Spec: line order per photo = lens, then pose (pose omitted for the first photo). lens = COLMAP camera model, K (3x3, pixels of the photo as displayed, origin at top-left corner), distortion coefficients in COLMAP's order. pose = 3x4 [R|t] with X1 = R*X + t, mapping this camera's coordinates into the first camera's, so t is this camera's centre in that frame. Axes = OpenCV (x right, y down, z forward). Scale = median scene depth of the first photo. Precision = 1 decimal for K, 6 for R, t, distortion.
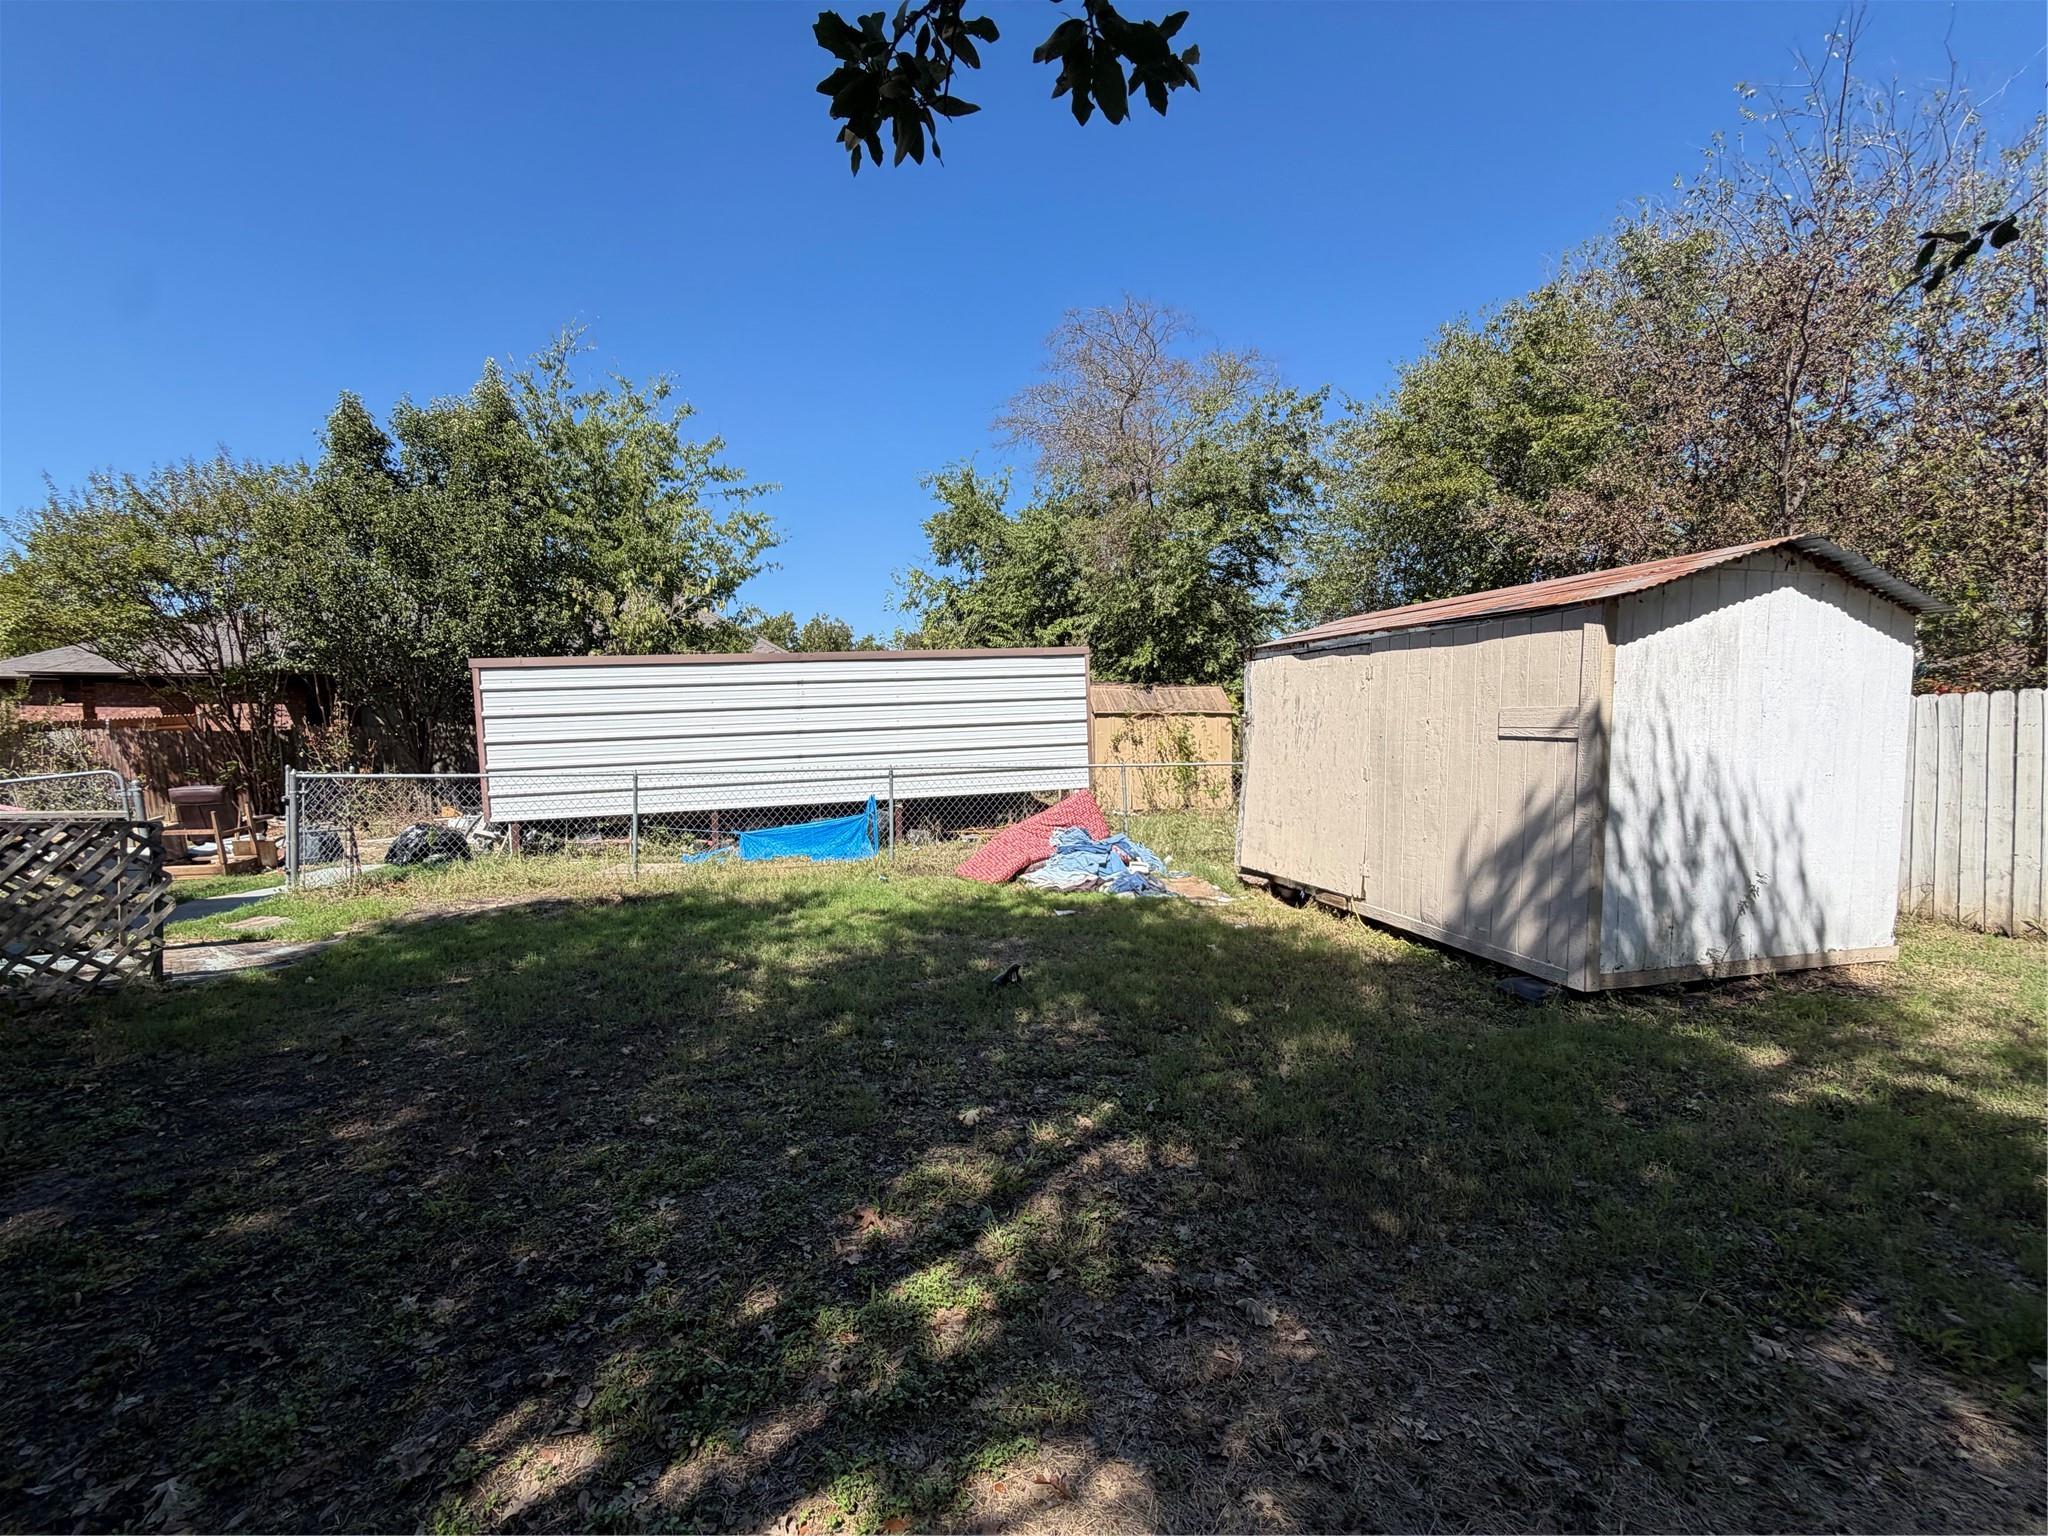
lens RADIAL K [[799.2, 0, 1024.0], [0, 799.2, 768.0], [0, 0, 1]] dist [0.001994, 0.000166]
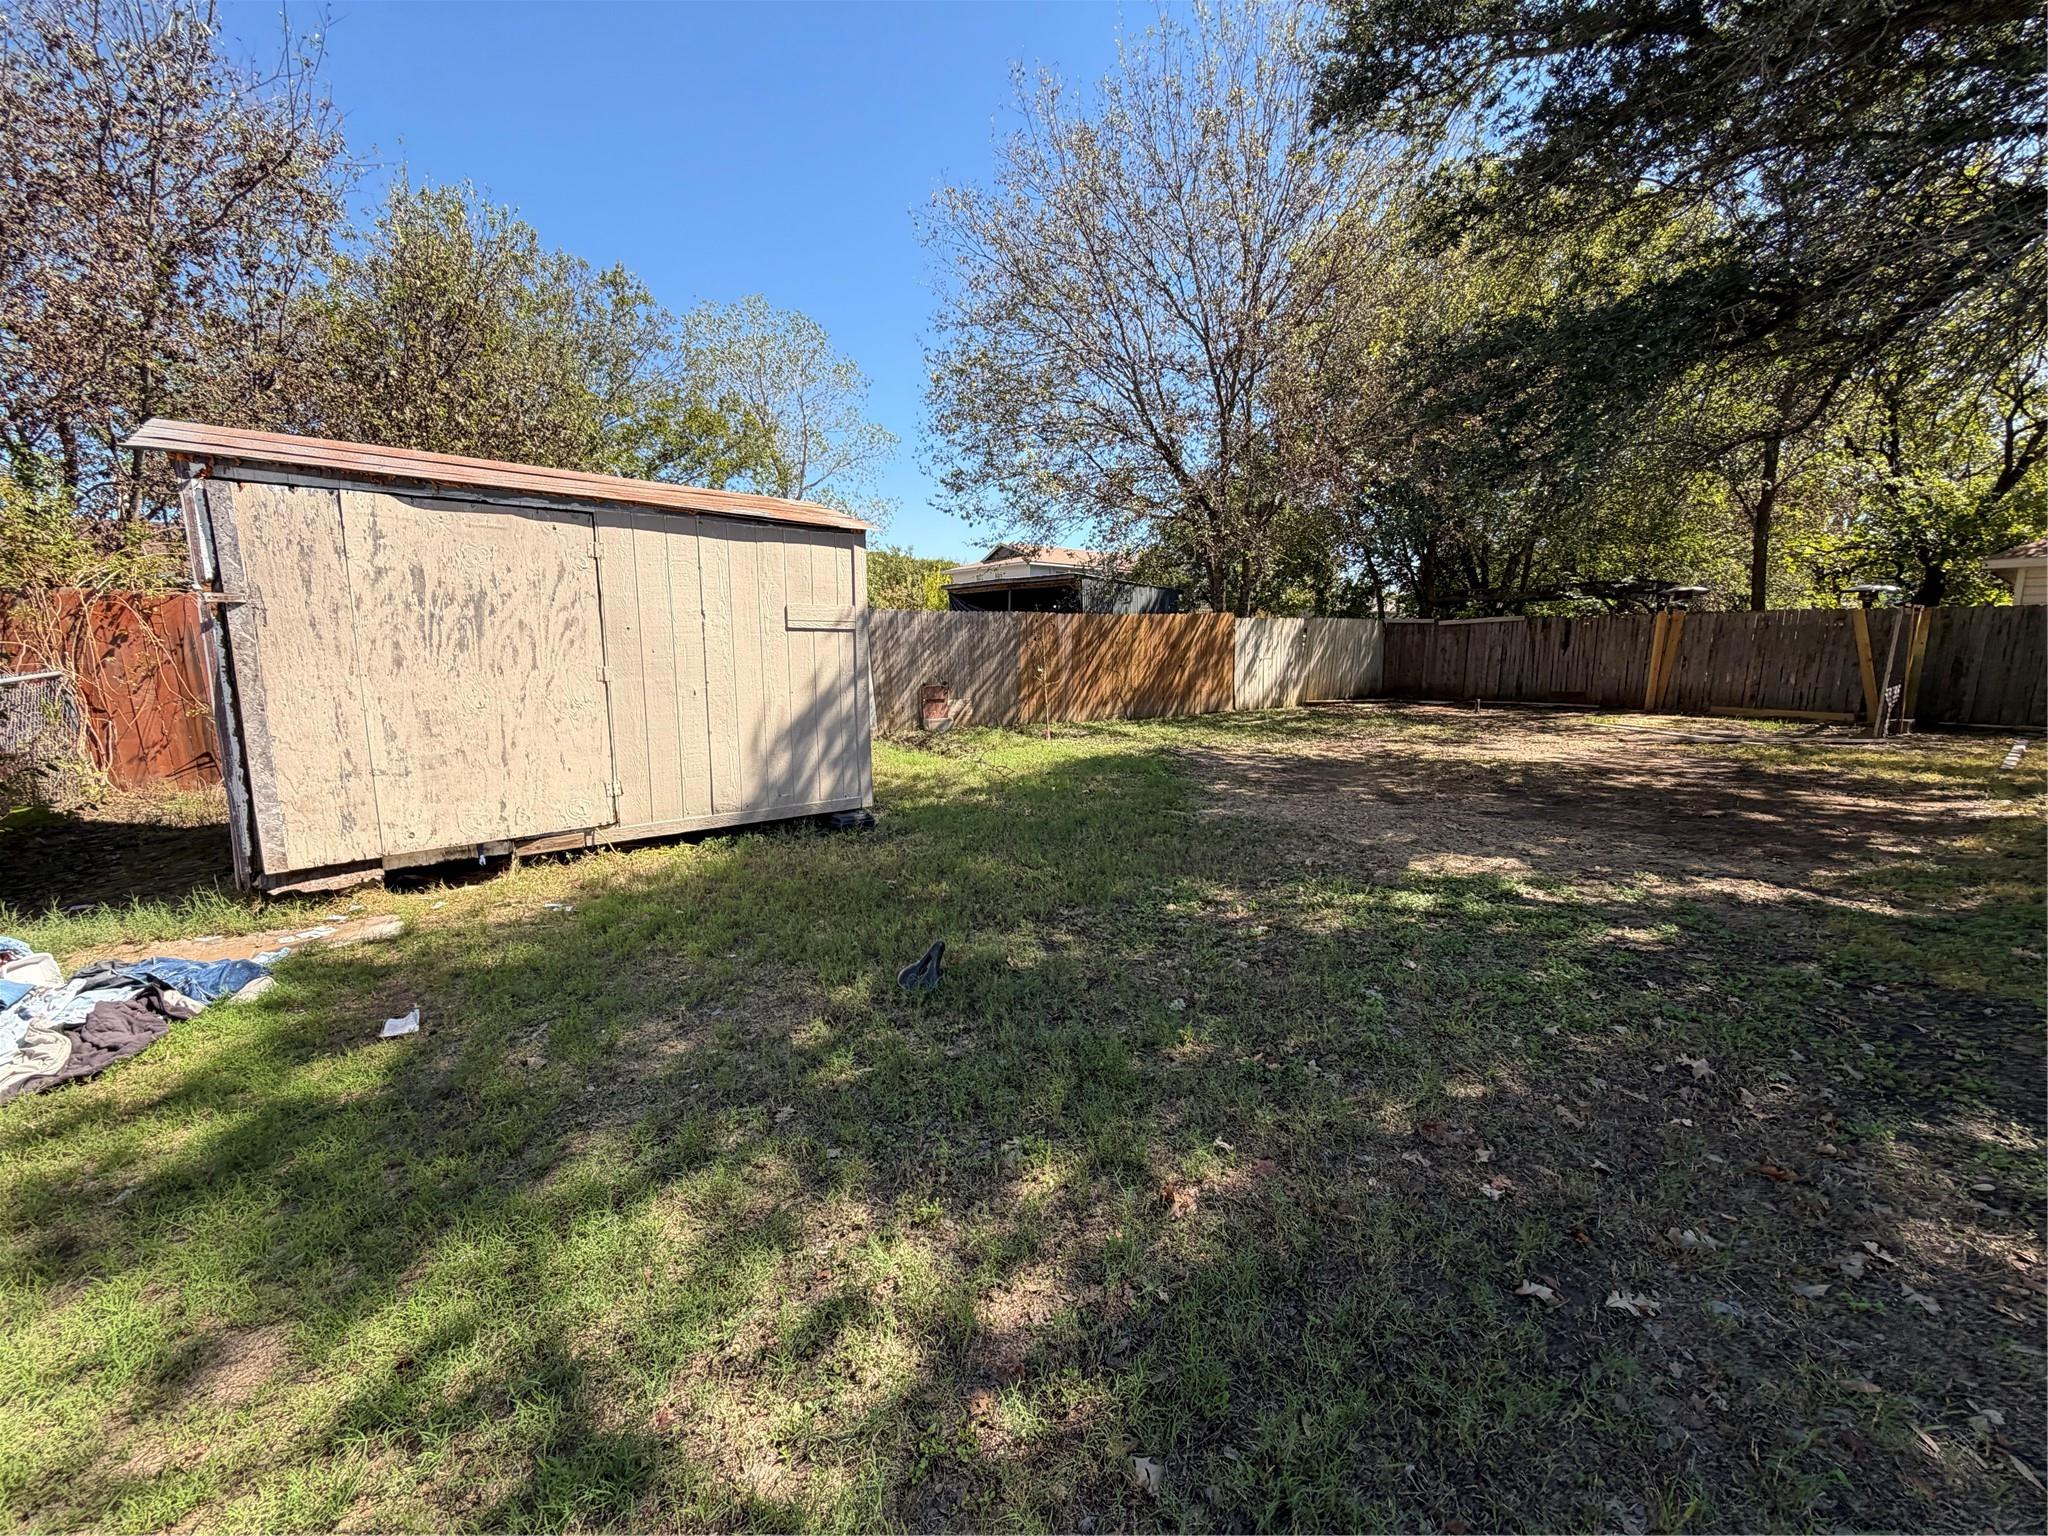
lens RADIAL K [[799.2, 0, 1024.0], [0, 799.2, 768.0], [0, 0, 1]] dist [0.001994, 0.000166]
pose [[-0.399904, -0.132477, 0.906932, -0.582409], [0.044496, 0.985527, 0.163577, -0.016218], [-0.915476, 0.105770, -0.388222, 1.040224]]
